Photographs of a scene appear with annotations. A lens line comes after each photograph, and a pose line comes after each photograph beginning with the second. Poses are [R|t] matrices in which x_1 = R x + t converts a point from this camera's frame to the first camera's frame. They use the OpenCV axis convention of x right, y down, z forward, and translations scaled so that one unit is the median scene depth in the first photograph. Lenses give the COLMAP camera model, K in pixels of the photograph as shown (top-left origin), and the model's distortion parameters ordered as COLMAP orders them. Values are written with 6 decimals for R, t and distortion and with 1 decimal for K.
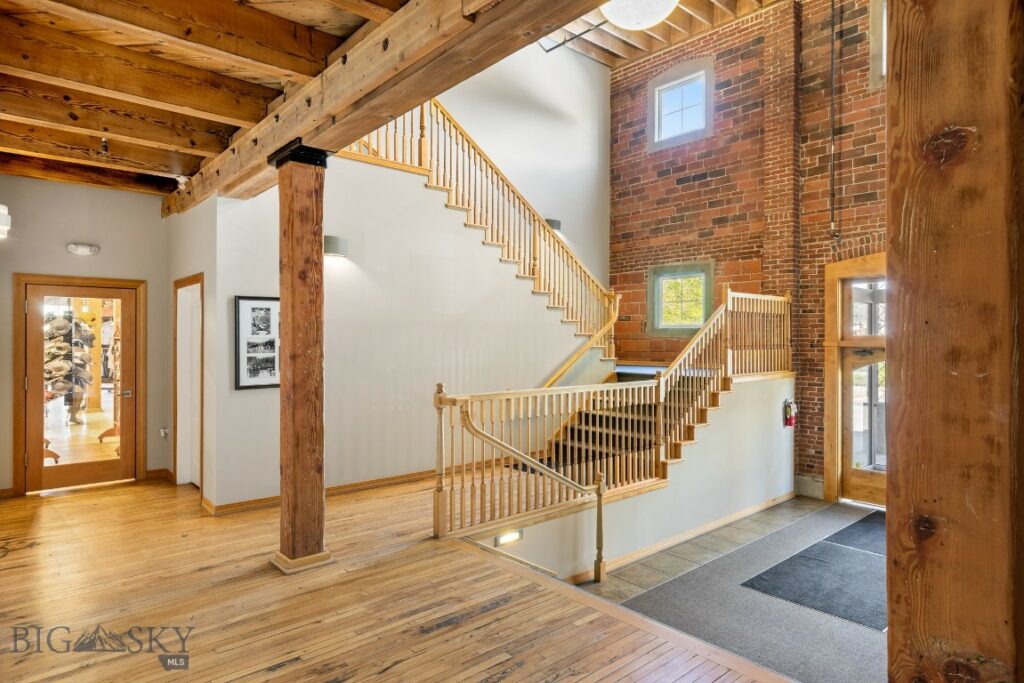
lens RADIAL K [[589.3, 0, 512.8], [0, 589.3, 338.2], [0, 0, 1]] dist [-0.000066, -0.000565]
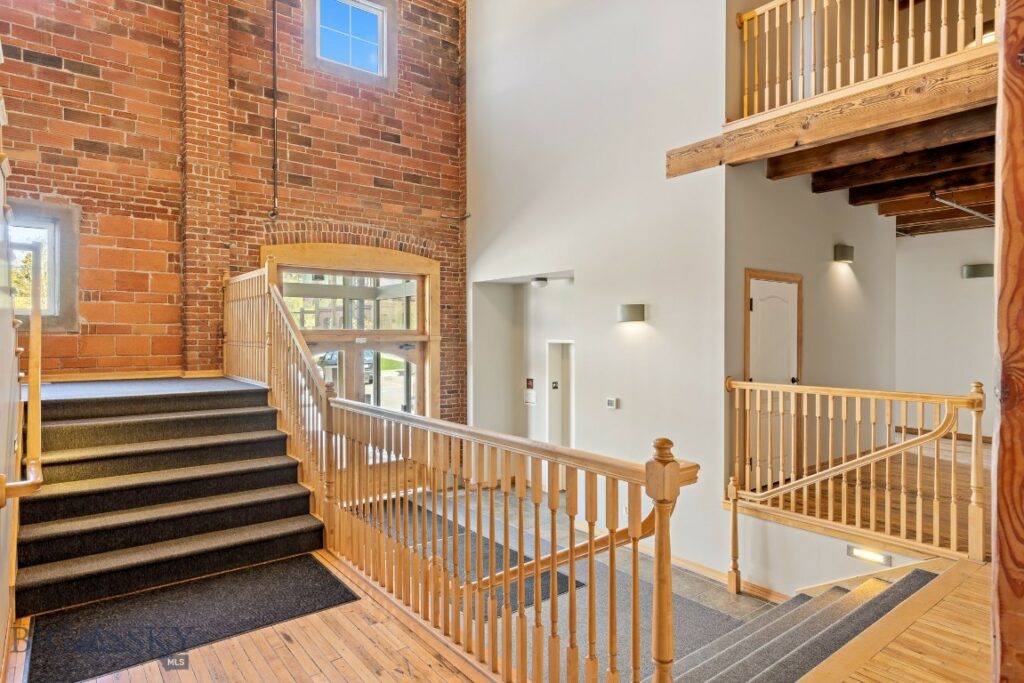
lens RADIAL K [[589.3, 0, 511.8], [0, 589.3, 342.6], [0, 0, 1]] dist [-0.000066, -0.000565]
pose [[0.062283, -0.015320, 0.997941, -0.293181], [-0.000588, 0.999881, 0.015386, 0.001327], [-0.998058, -0.001545, 0.062267, 0.586071]]
